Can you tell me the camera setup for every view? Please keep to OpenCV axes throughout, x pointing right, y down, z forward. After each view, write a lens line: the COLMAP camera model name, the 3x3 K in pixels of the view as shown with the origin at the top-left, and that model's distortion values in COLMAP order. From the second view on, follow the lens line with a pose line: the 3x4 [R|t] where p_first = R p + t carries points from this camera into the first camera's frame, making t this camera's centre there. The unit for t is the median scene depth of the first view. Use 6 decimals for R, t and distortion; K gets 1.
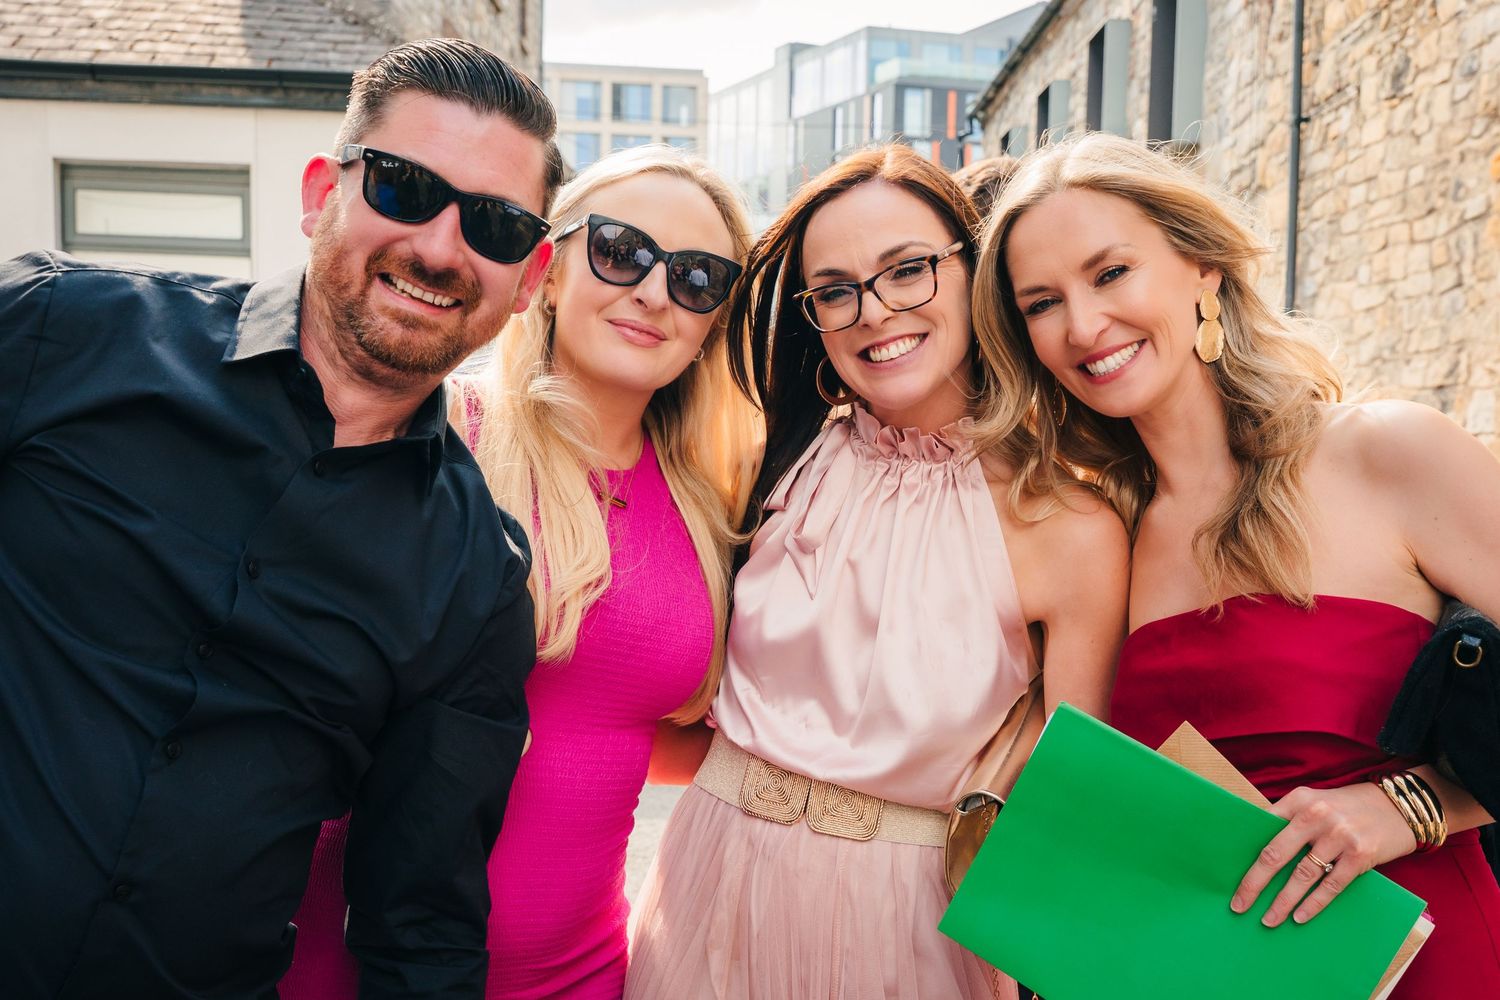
lens RADIAL K [[1505.3, 0, 771.6], [0, 1505.3, 555.3], [0, 0, 1]] dist [0.024197, 0.000000]
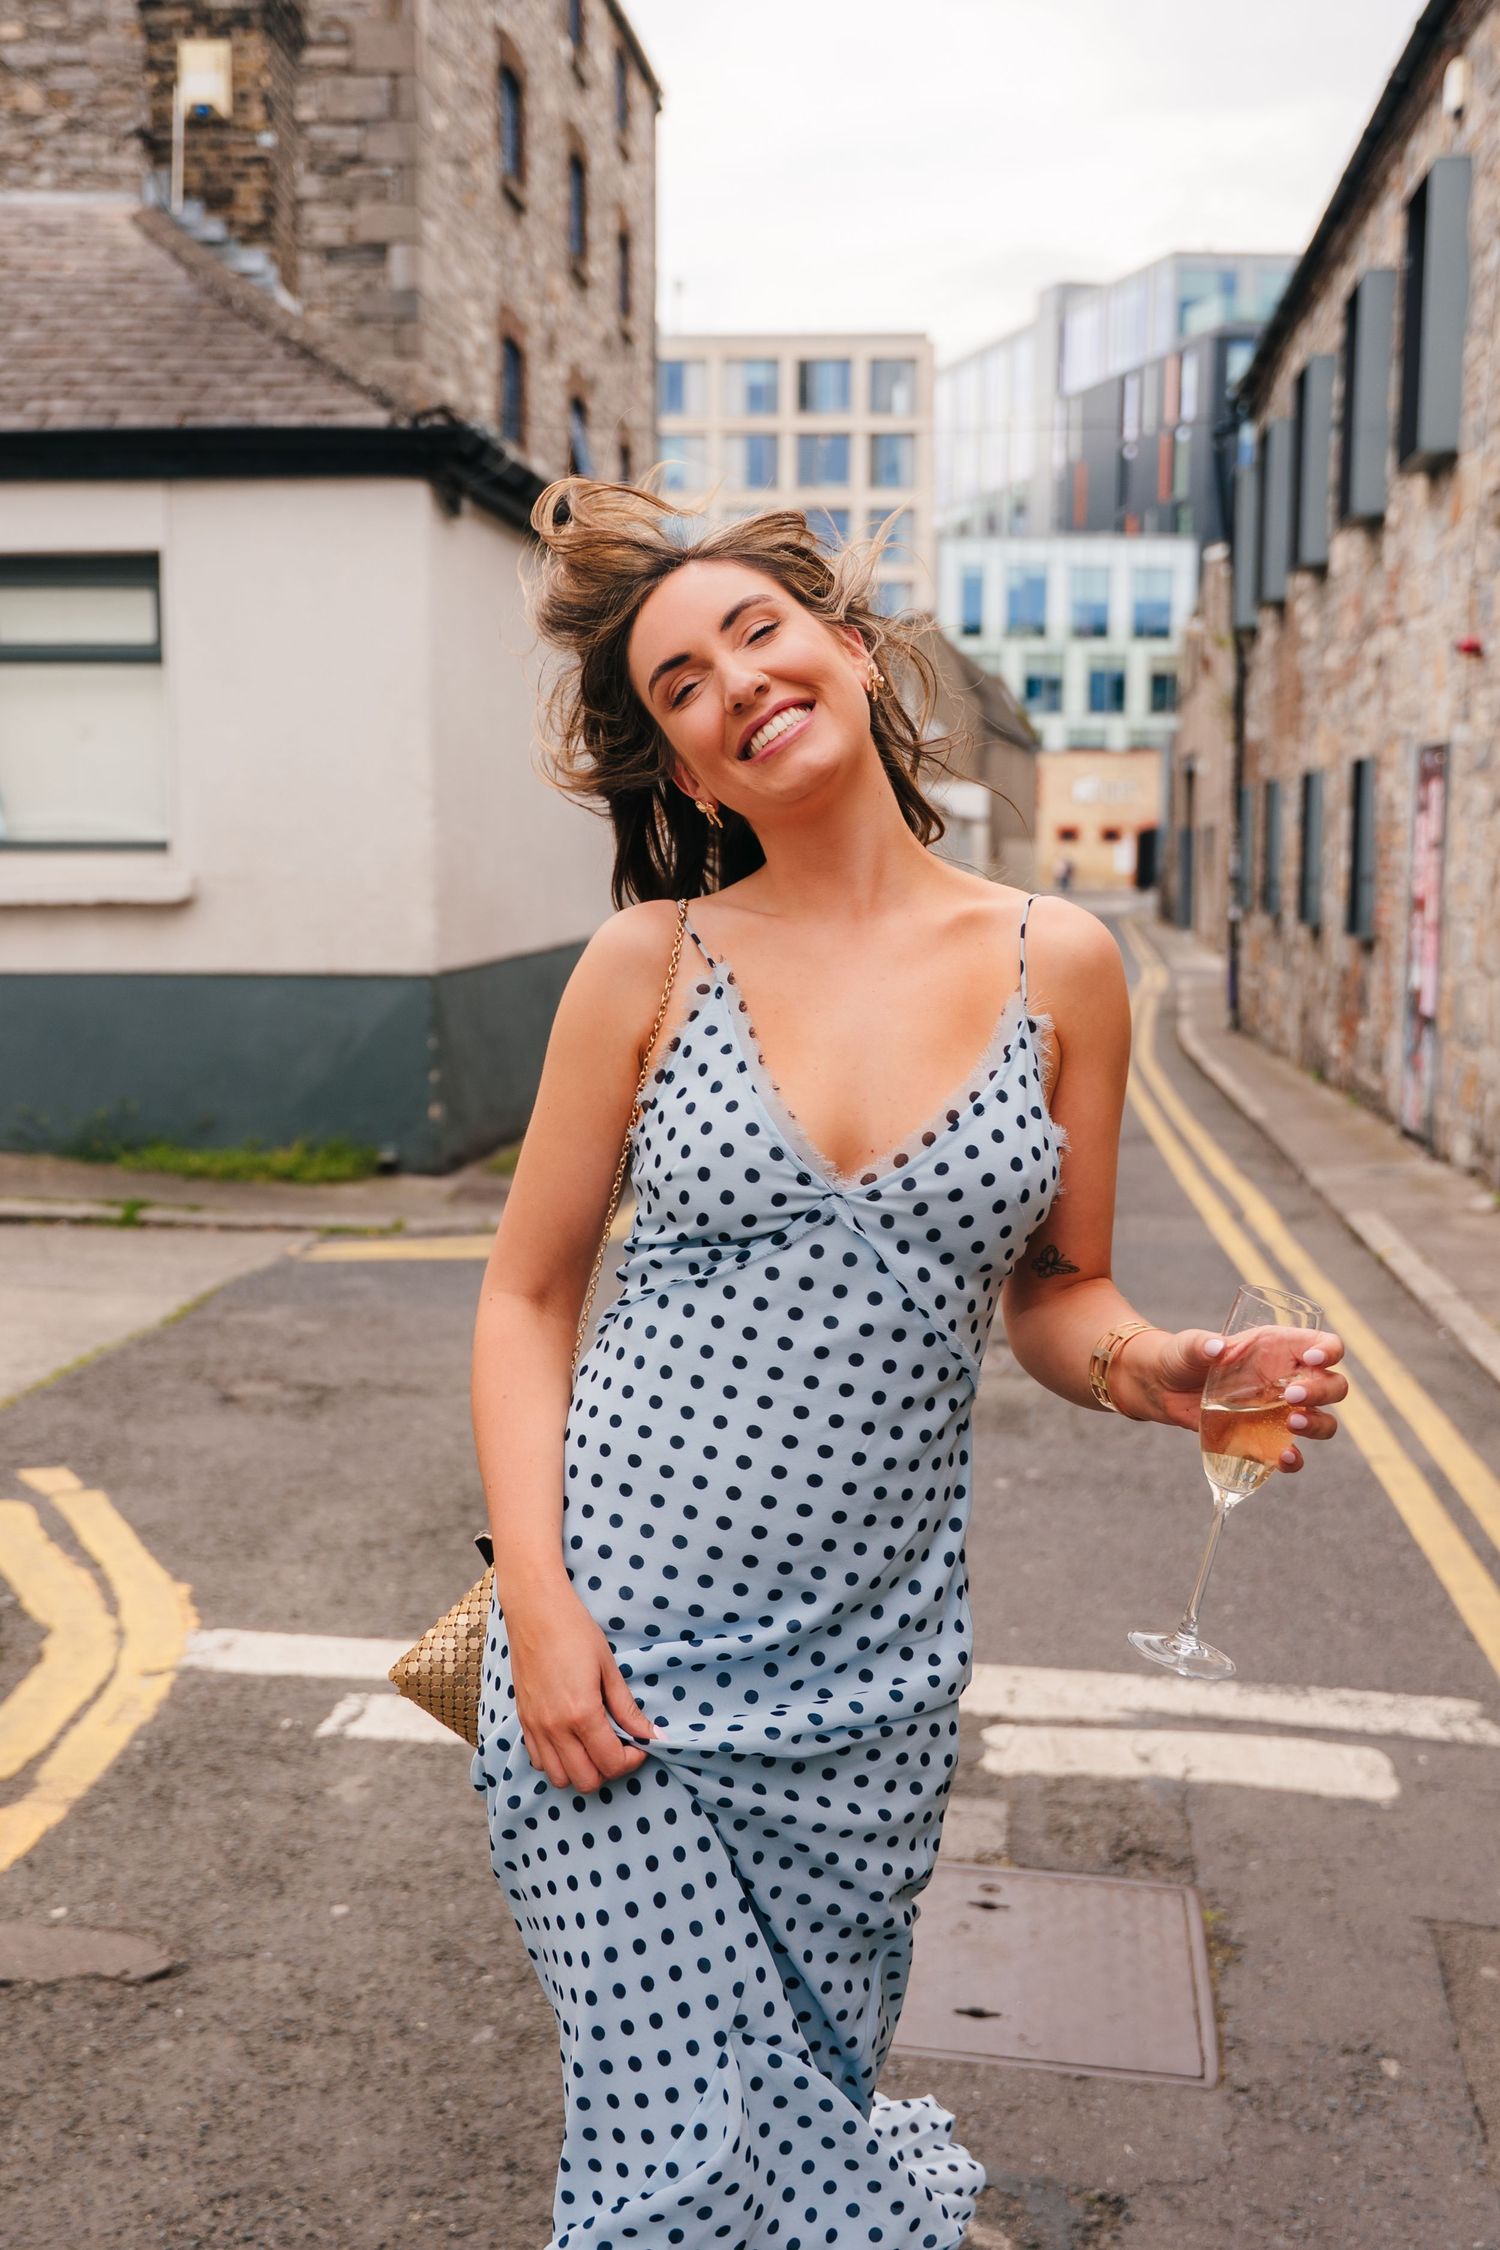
lens RADIAL K [[2182.6, 0, 743.0], [0, 2182.6, 1142.6], [0, 0, 1]] dist [0.028890, 0.000000]
pose [[0.988531, -0.000139, -0.151015, 0.023503], [0.007274, 0.998883, 0.046696, 0.000336], [0.150840, -0.047259, 0.987428, -0.019244]]
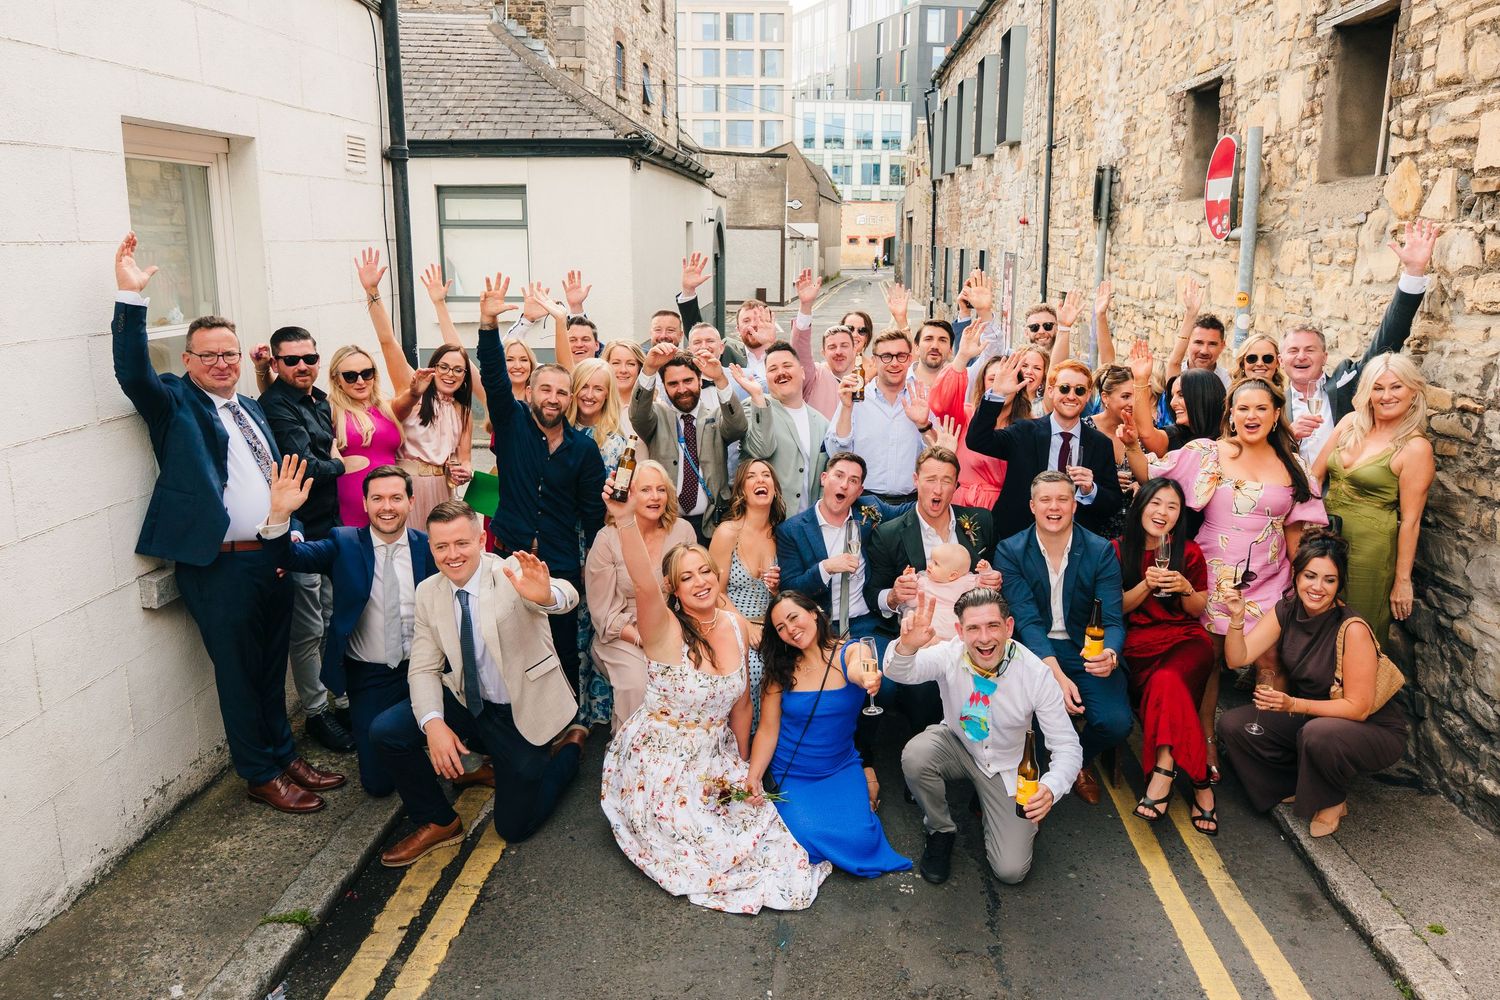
lens RADIAL K [[1043.7, 0, 759.3], [0, 1043.7, 484.3], [0, 0, 1]] dist [-0.009364, -0.010979]
pose [[0.996205, 0.002478, -0.087006, 0.016928], [0.010837, 0.988285, 0.152231, -0.012133], [0.086364, -0.152596, 0.984508, -0.076482]]
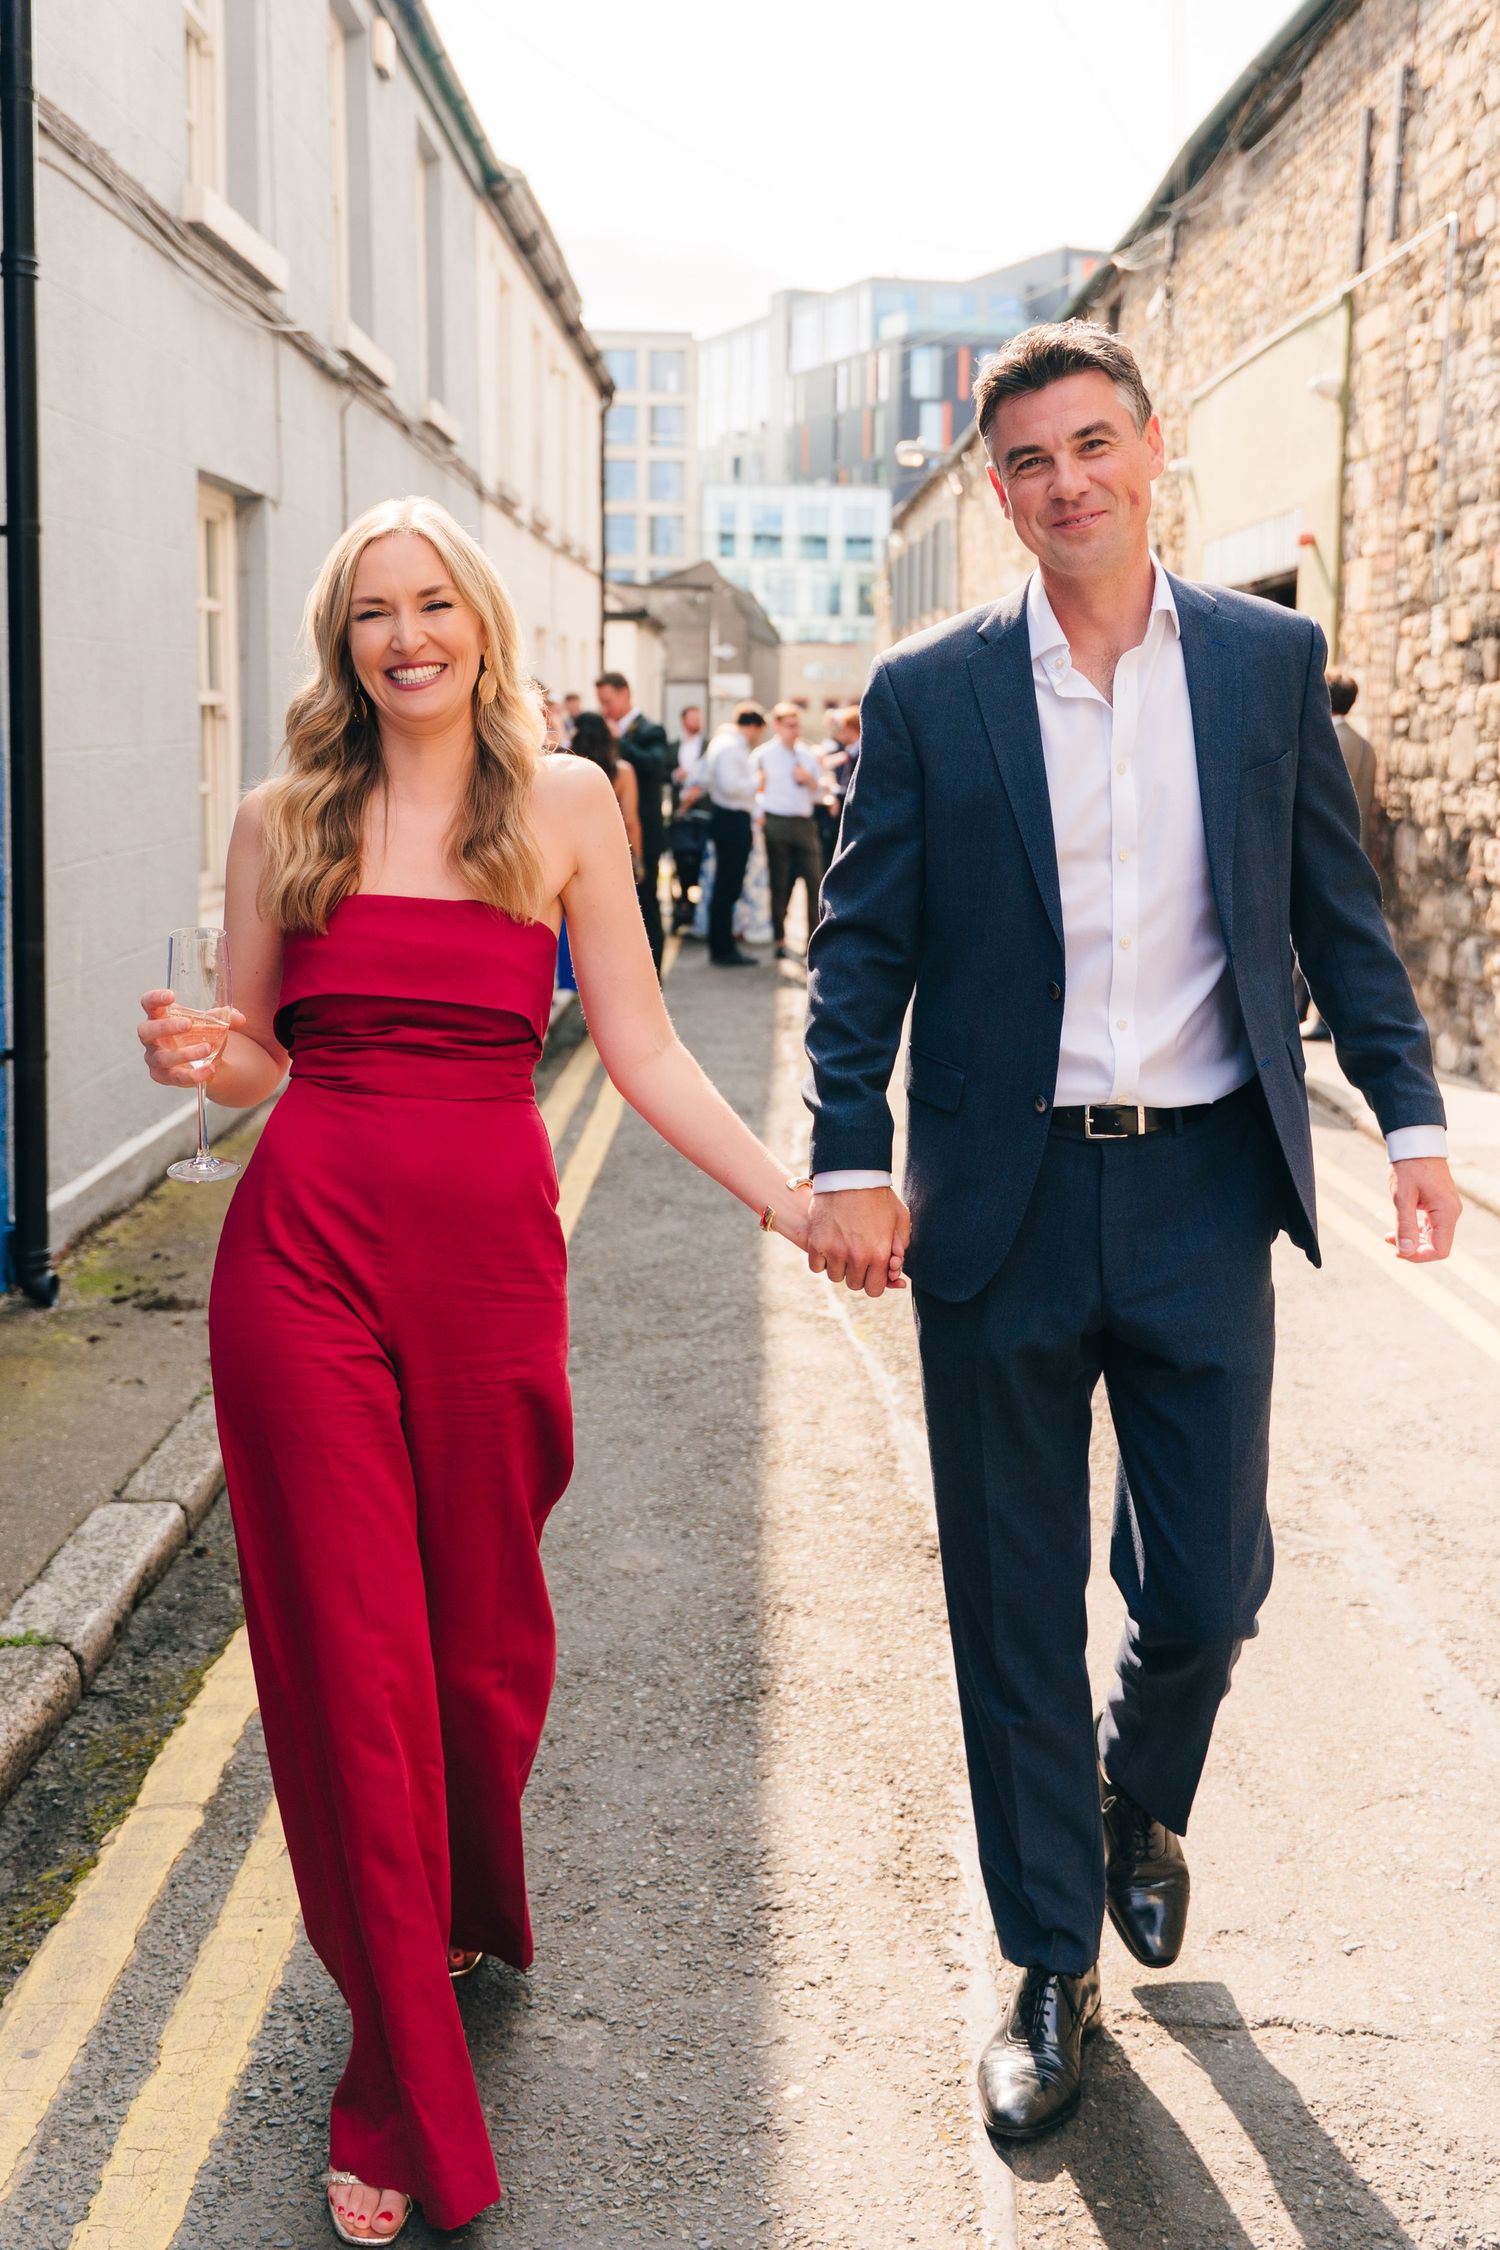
lens RADIAL K [[2175.3, 0, 818.3], [0, 2175.3, 952.6], [0, 0, 1]] dist [-0.013780, 0.000000]
pose [[0.999892, -0.009870, 0.010915, 0.014347], [0.009469, 0.999301, 0.036176, 0.012198], [-0.011264, -0.036069, 0.999286, -0.359764]]
